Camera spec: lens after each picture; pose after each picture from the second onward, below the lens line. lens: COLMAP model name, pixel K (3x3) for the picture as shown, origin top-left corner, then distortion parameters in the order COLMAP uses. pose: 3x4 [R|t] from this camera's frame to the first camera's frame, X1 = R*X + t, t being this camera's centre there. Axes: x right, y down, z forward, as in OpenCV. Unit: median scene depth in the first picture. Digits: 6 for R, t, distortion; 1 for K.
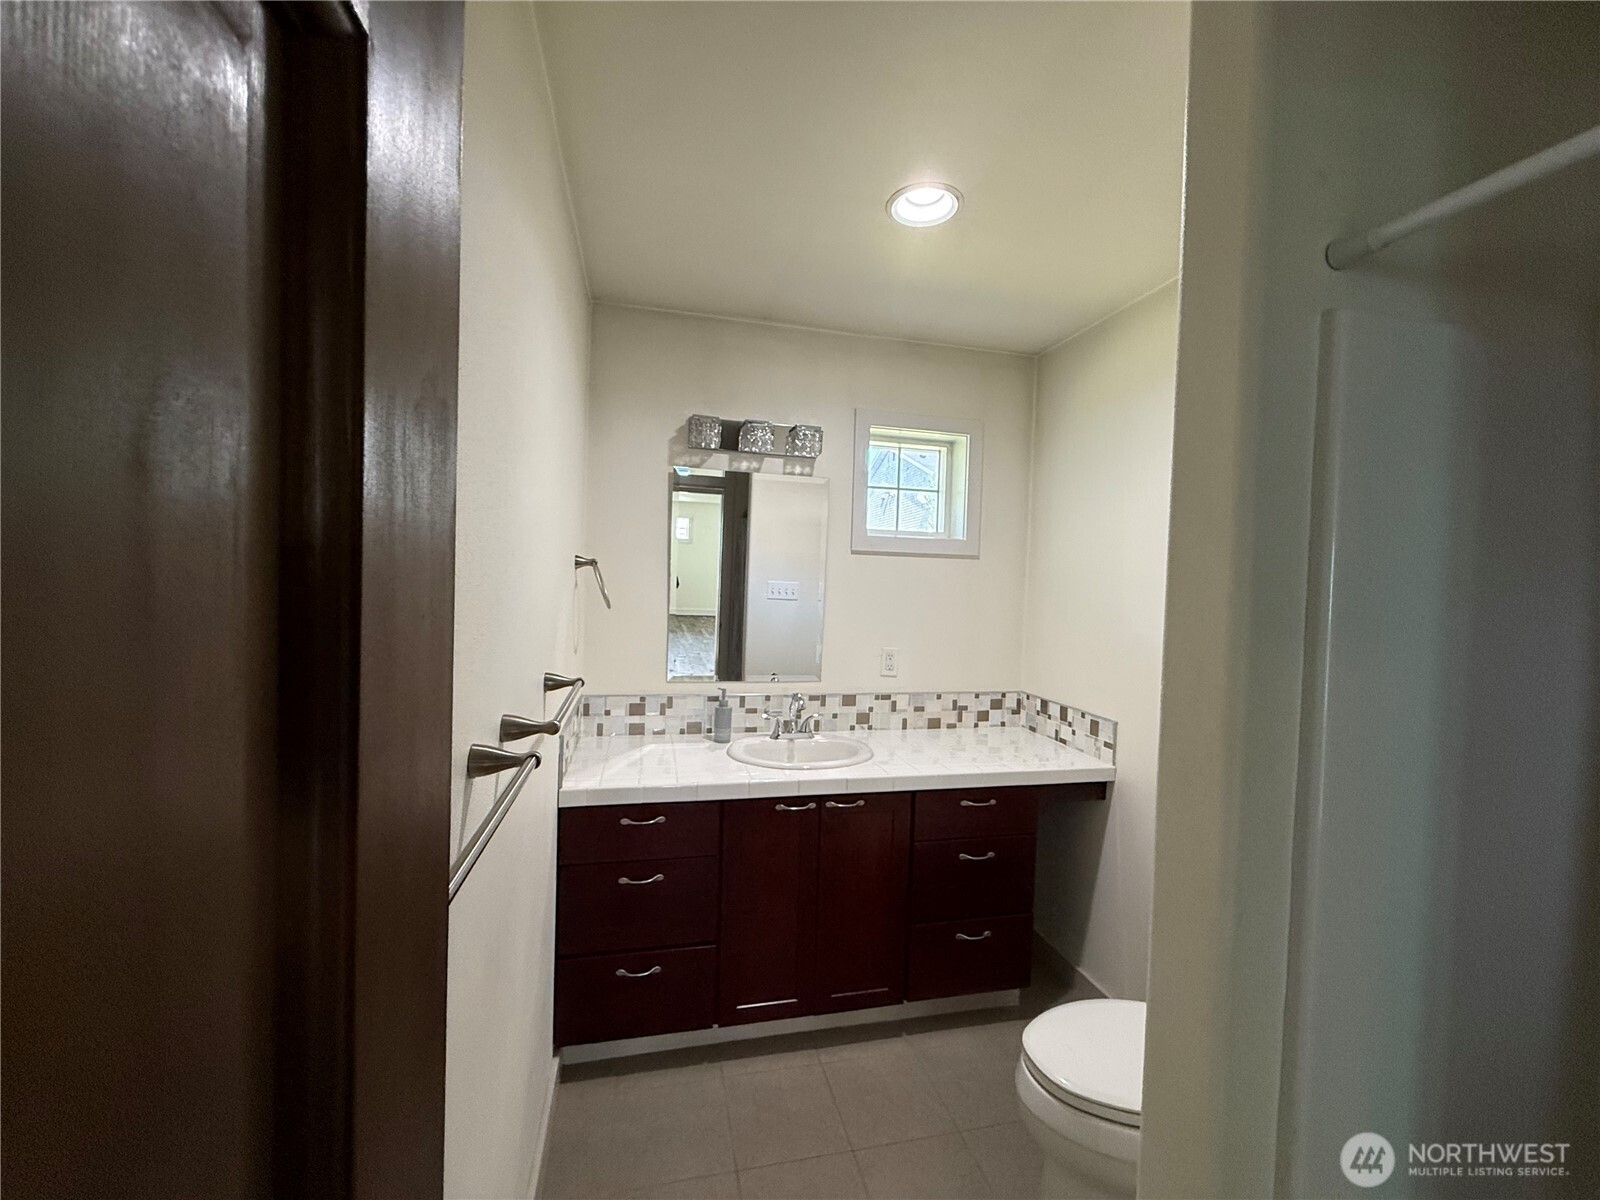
lens RADIAL K [[635.1, 0, 796.2], [0, 635.1, 599.9], [0, 0, 1]] dist [0.000367, 0.000276]
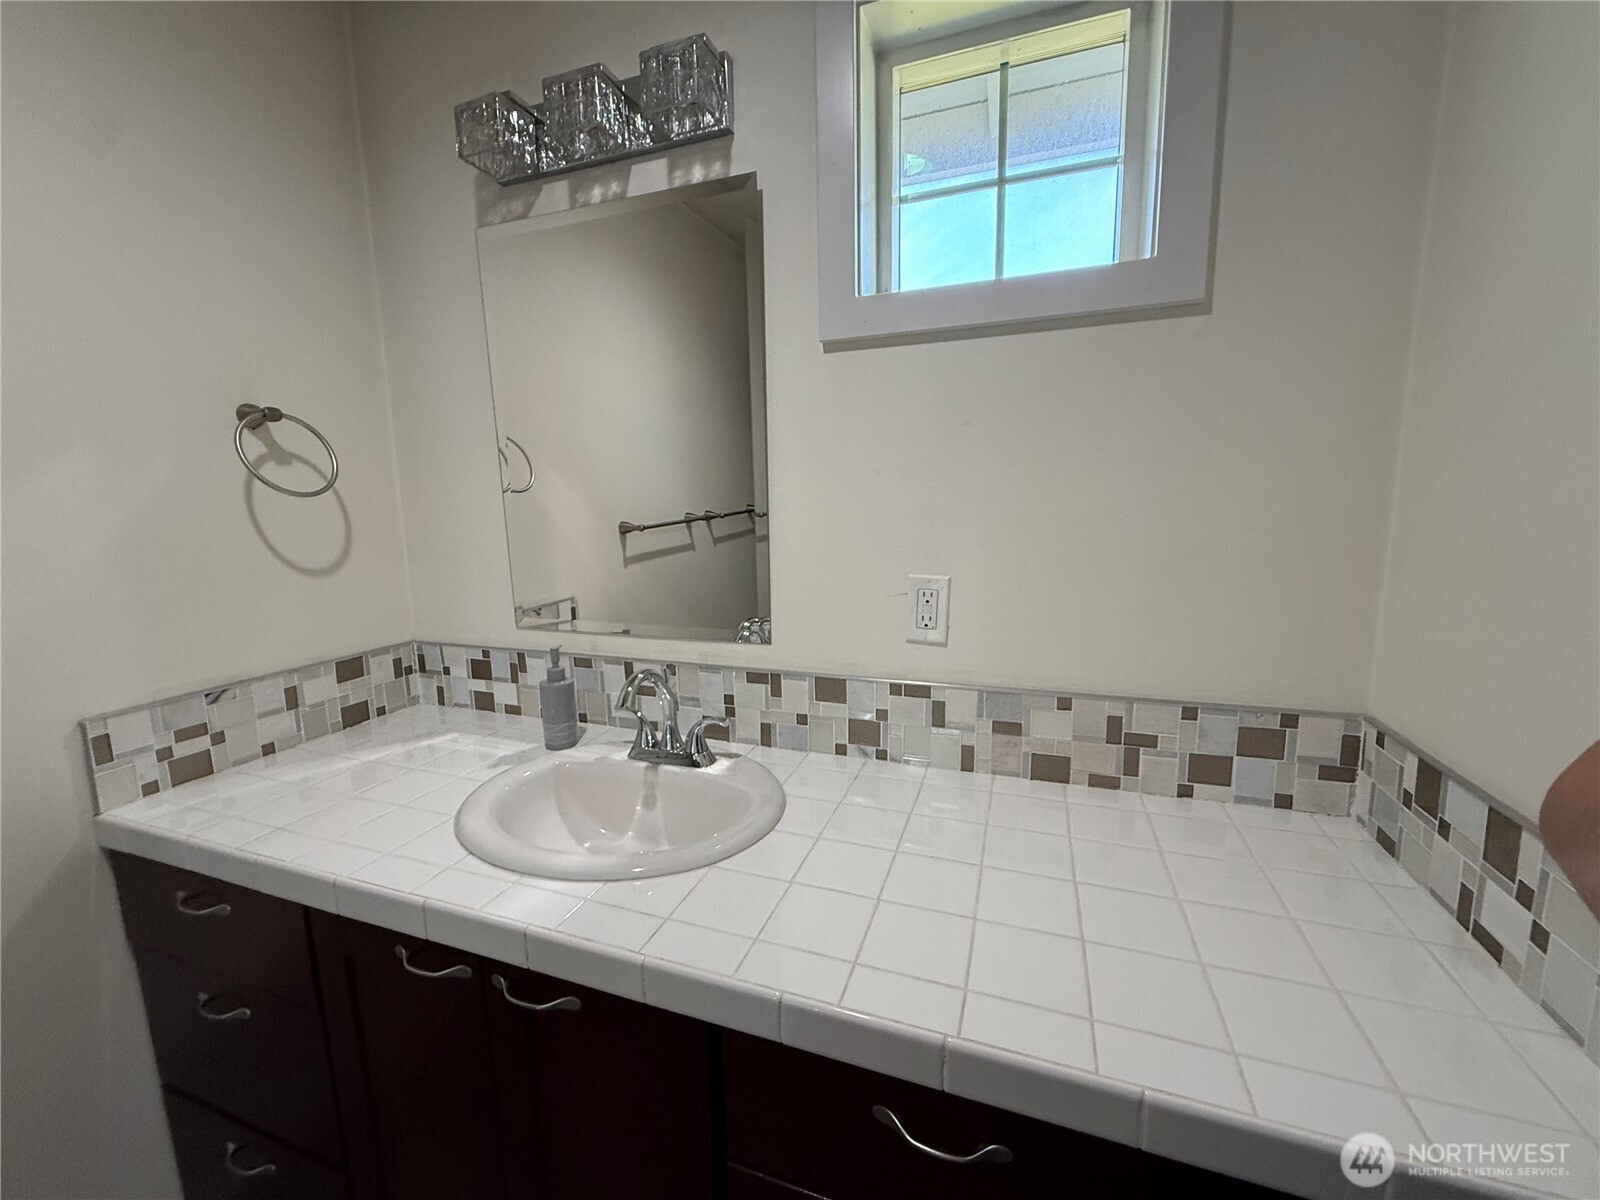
lens RADIAL K [[635.1, 0, 796.2], [0, 635.1, 599.9], [0, 0, 1]] dist [0.000367, 0.000276]
pose [[0.836850, 0.036435, -0.546219, 0.301265], [0.027407, 0.993743, 0.108276, 0.044201], [0.546746, -0.105581, 0.830615, 0.605578]]
